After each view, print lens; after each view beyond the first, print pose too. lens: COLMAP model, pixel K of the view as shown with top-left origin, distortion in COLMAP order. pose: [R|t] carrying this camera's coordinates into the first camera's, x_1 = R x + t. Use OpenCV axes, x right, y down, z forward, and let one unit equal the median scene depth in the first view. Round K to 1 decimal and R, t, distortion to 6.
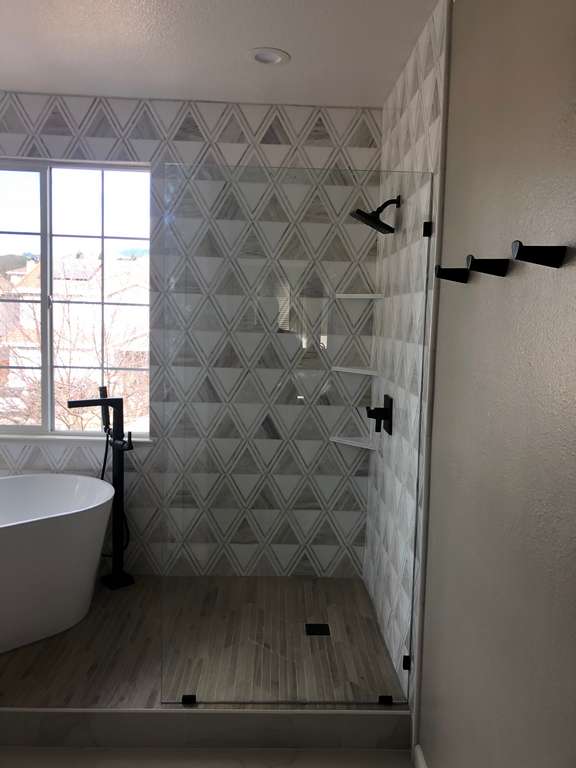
lens RADIAL K [[640.1, 0, 288.3], [0, 640.1, 385.7], [0, 0, 1]] dist [0.030549, -0.020622]
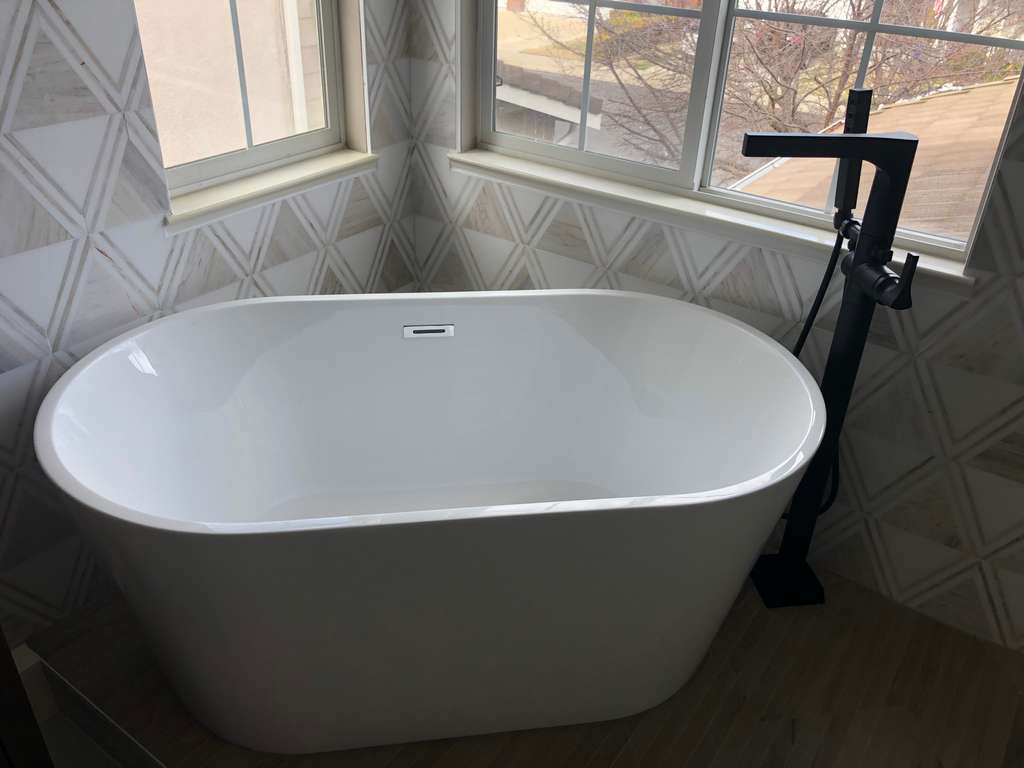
lens RADIAL K [[829.2, 0, 520.5], [0, 829.2, 357.4], [0, 0, 1]] dist [0.046232, -0.040209]
pose [[0.805566, 0.295088, -0.513796, -0.170195], [-0.075777, 0.911347, 0.404604, -0.034893], [0.587640, -0.287001, 0.756511, 0.537270]]
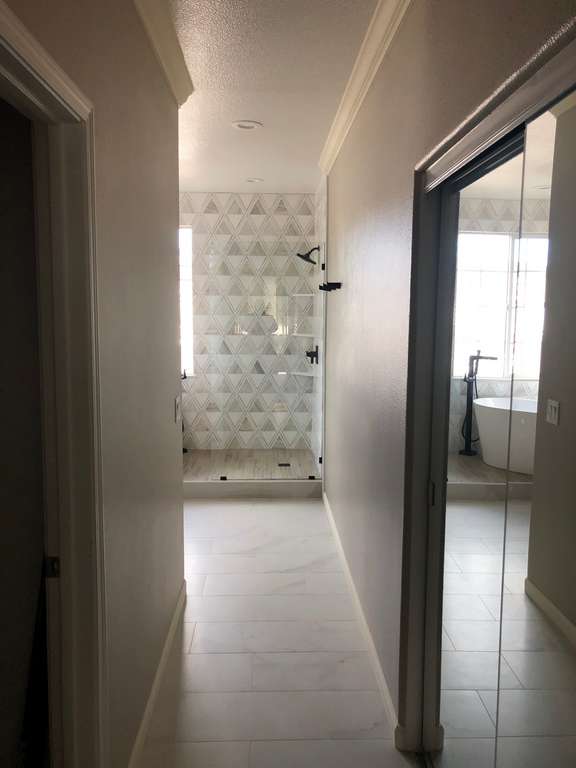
lens RADIAL K [[621.9, 0, 286.4], [0, 621.9, 386.4], [0, 0, 1]] dist [0.046232, -0.040209]
pose [[0.999757, -0.020789, 0.007320, 0.038526], [0.020679, 0.999677, 0.014796, 0.098731], [-0.007625, -0.014641, 0.999864, -0.818209]]
